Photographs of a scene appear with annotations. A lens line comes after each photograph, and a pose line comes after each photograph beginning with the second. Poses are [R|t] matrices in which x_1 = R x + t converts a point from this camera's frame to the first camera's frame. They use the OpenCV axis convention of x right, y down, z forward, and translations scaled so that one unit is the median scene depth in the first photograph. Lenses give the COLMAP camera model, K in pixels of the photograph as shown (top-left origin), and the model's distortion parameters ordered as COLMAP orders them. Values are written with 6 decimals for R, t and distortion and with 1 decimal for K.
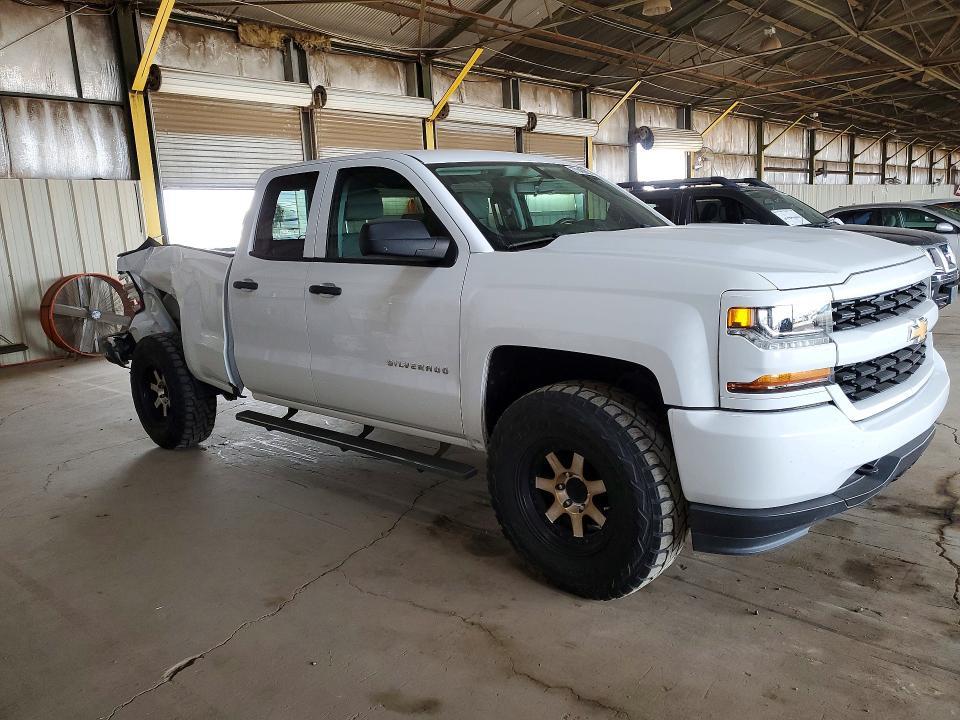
lens RADIAL K [[751.1, 0, 480.0], [0, 751.1, 360.0], [0, 0, 1]] dist [0.014162, 0.012080]
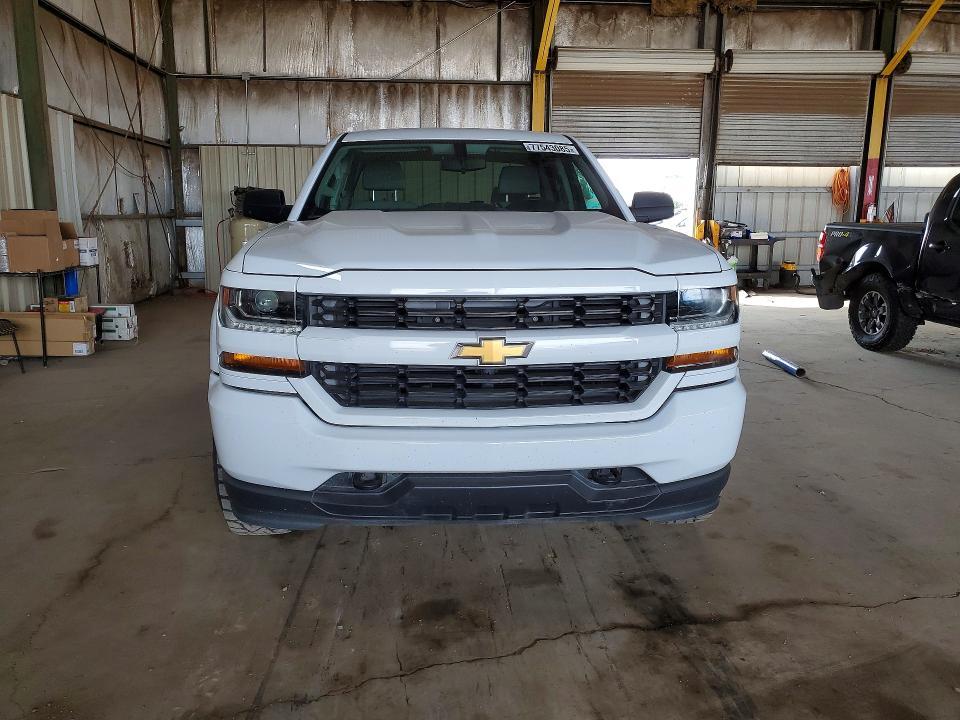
lens RADIAL K [[758.9, 0, 479.7], [0, 758.9, 344.7], [0, 0, 1]] dist [0.012288, 0.012631]
pose [[0.719936, 0.176464, -0.671232, 0.326670], [-0.161047, 0.983215, 0.085751, -0.033275], [0.675097, 0.046364, 0.736271, 0.110607]]
